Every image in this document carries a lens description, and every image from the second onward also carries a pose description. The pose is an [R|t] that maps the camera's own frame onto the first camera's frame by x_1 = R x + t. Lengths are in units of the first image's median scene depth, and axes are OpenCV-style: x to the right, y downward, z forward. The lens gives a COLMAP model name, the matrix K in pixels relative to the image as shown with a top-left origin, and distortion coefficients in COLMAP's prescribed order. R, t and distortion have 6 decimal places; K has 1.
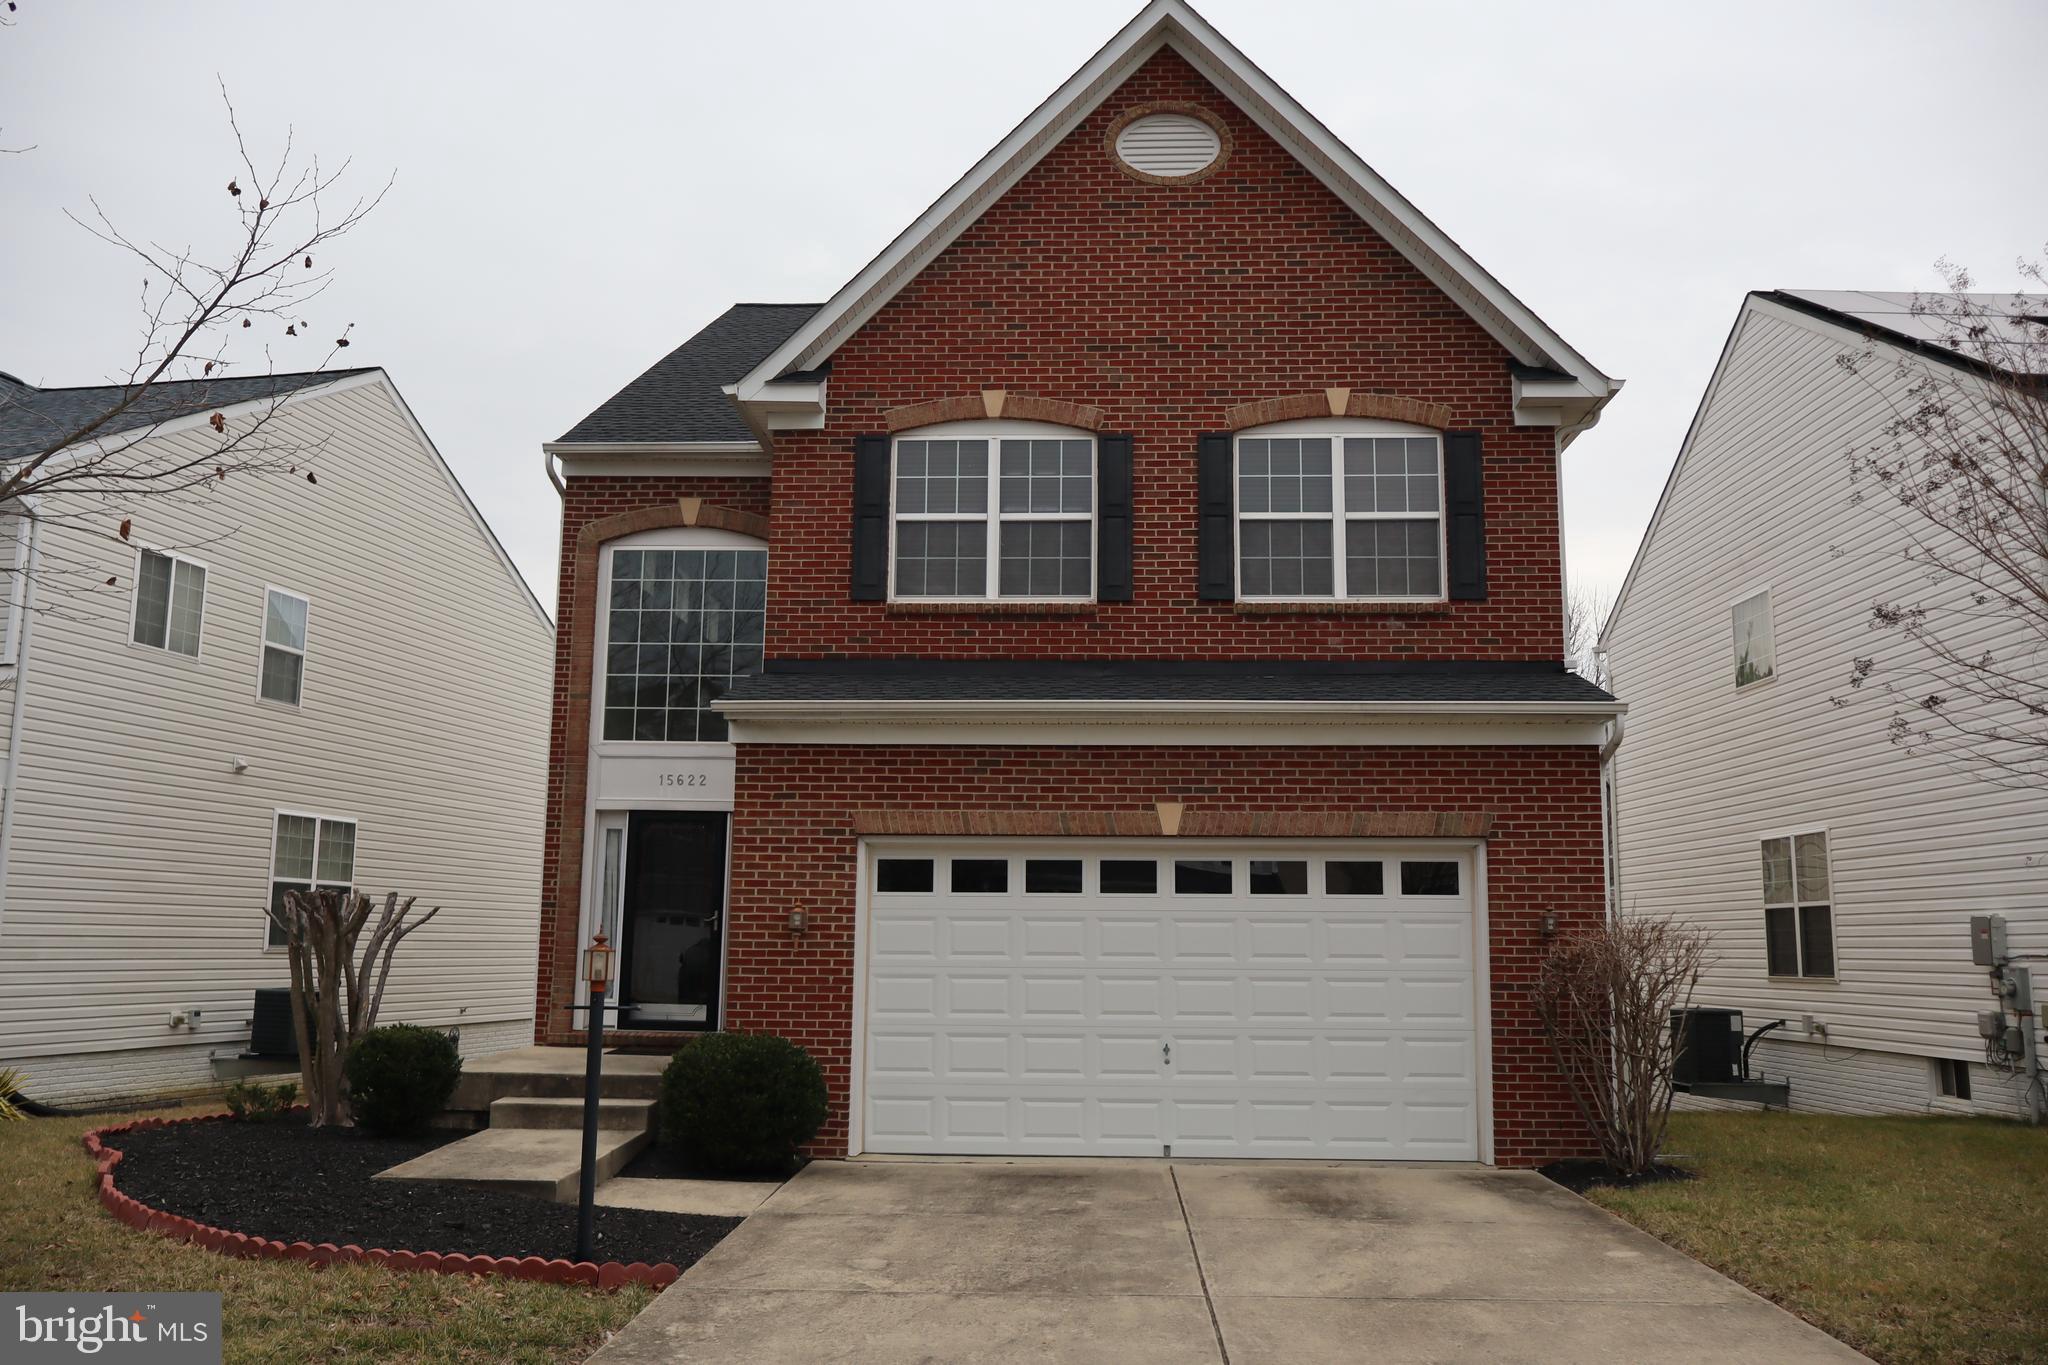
lens RADIAL K [[1694.3, 0, 1024.6], [0, 1694.3, 677.3], [0, 0, 1]] dist [-0.011036, 0.013213]
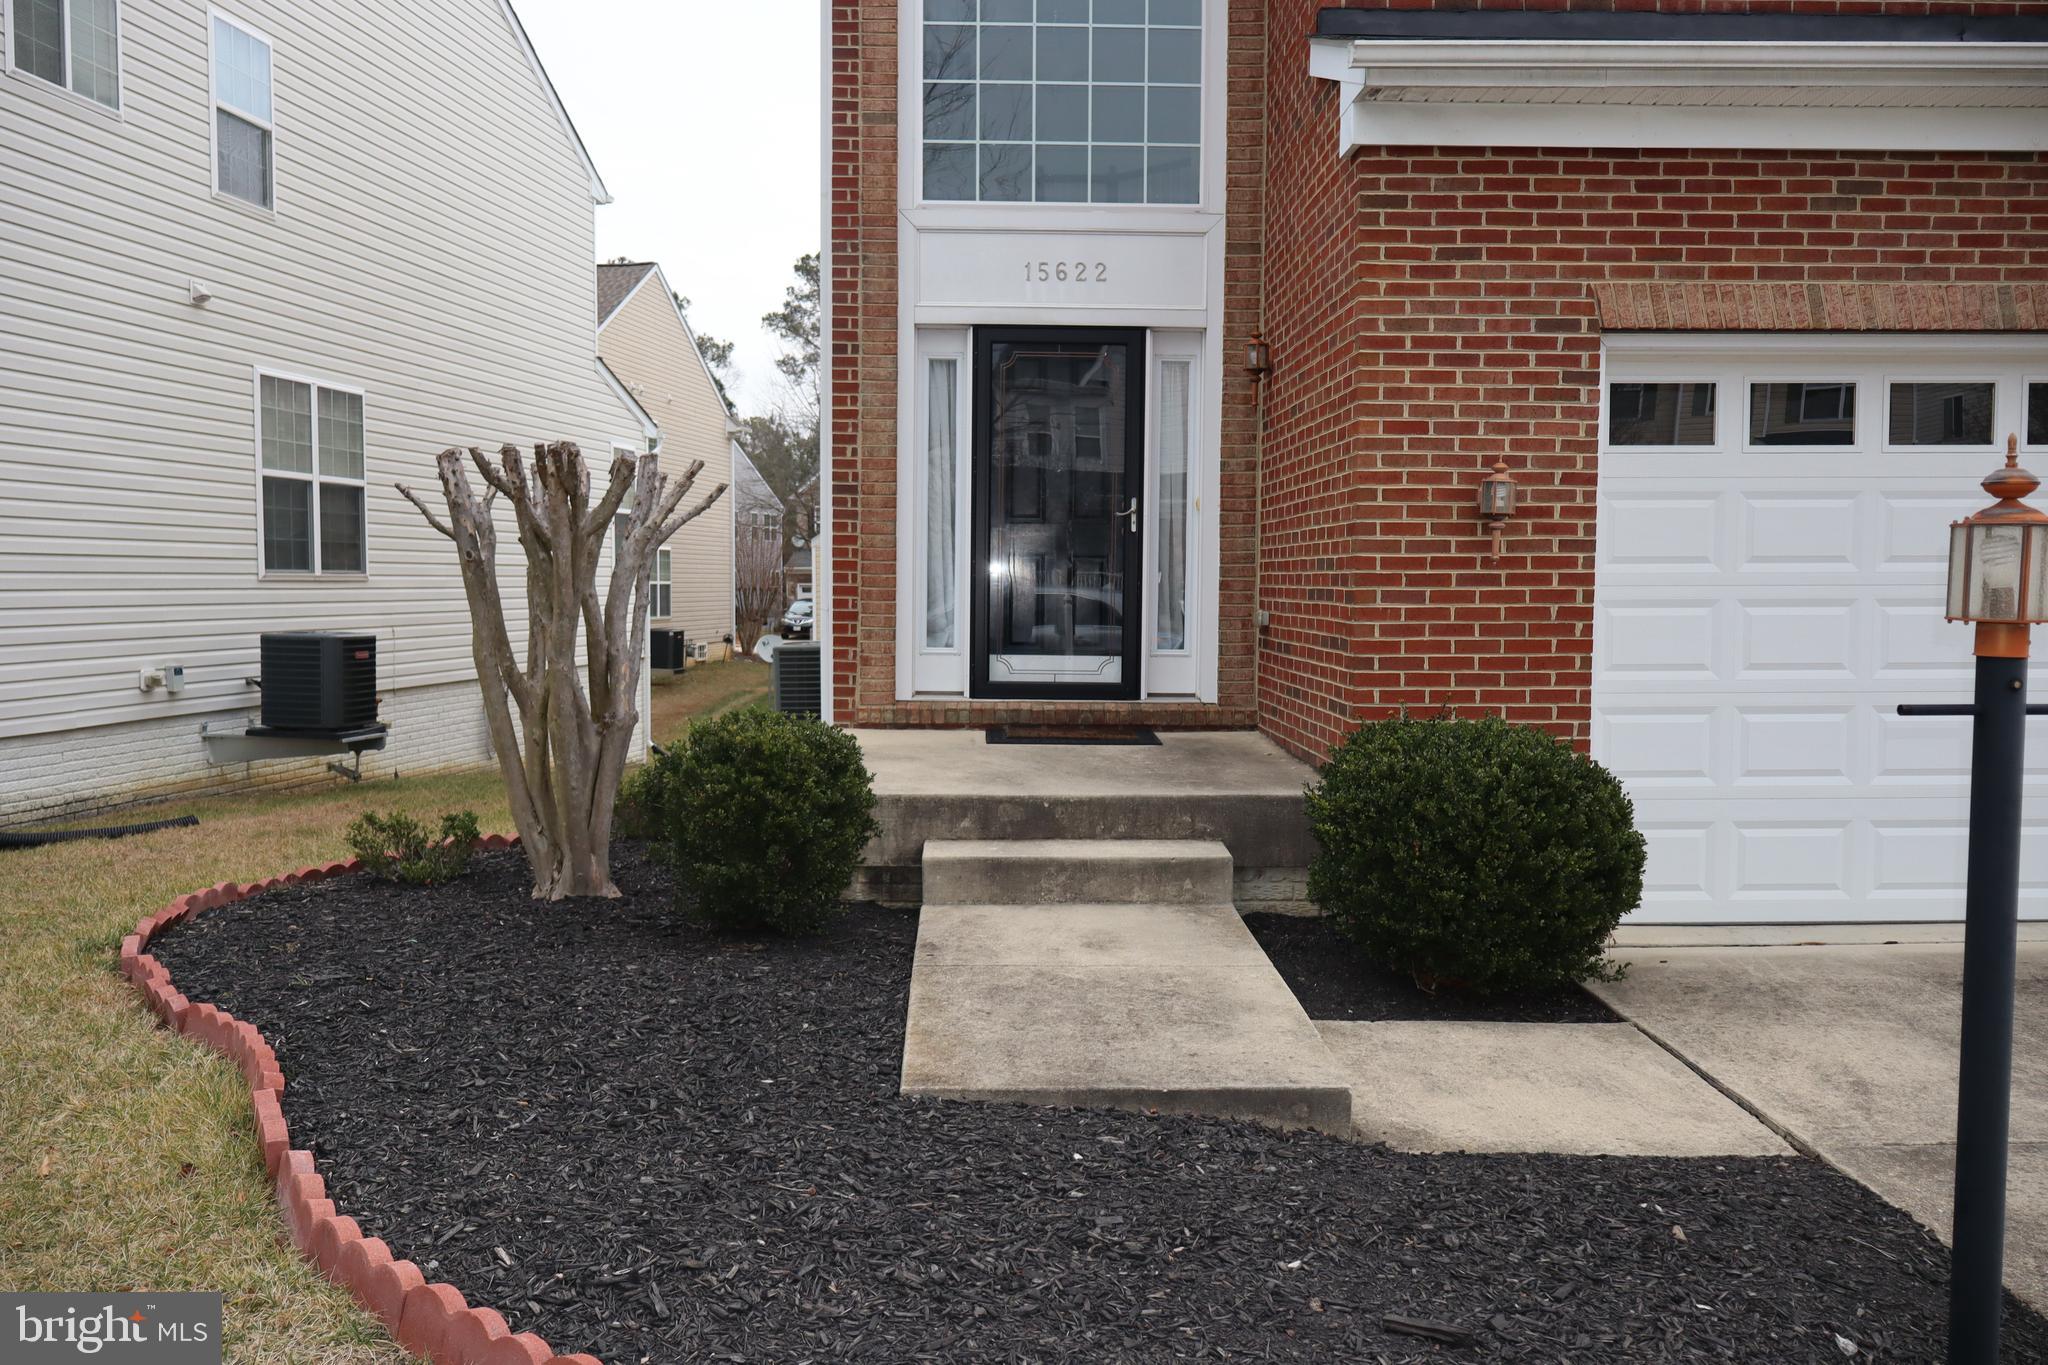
lens RADIAL K [[1694.3, 0, 1027.0], [0, 1694.3, 675.3], [0, 0, 1]] dist [-0.011036, 0.013213]
pose [[0.997221, -0.012290, 0.073476, -0.287217], [-0.003736, 0.976807, 0.214089, 0.079456], [-0.074403, -0.213768, 0.974047, 0.457777]]
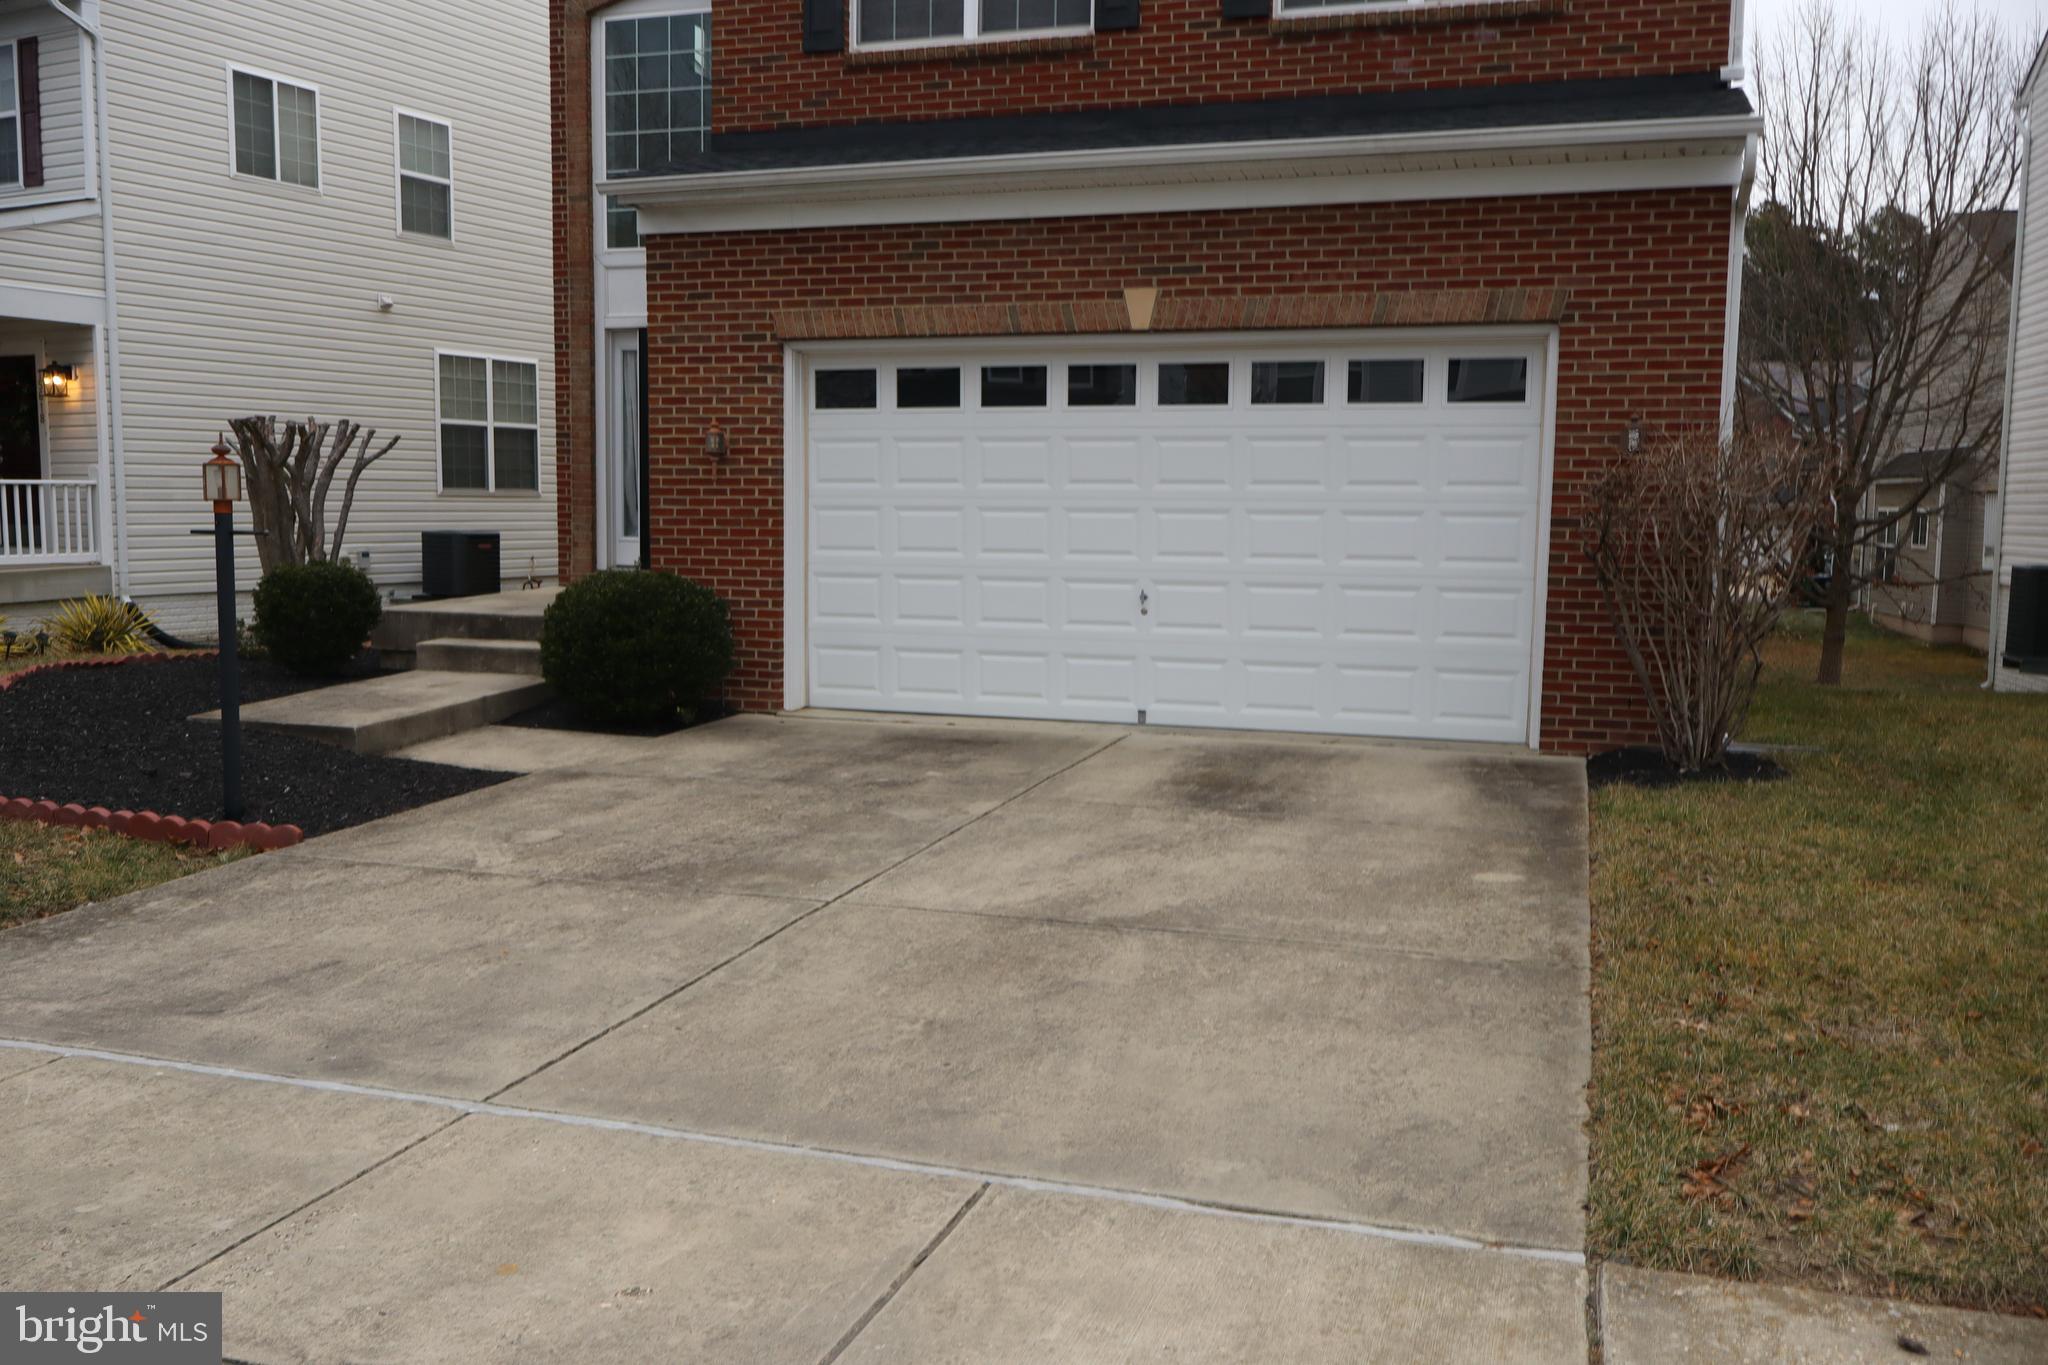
lens RADIAL K [[1694.3, 0, 1028.0], [0, 1694.3, 680.7], [0, 0, 1]] dist [-0.011036, 0.013213]
pose [[0.964390, 0.028246, -0.262970, 0.225583], [0.040399, 0.966881, 0.252011, 0.046085], [0.261379, -0.253661, 0.931309, 0.195827]]
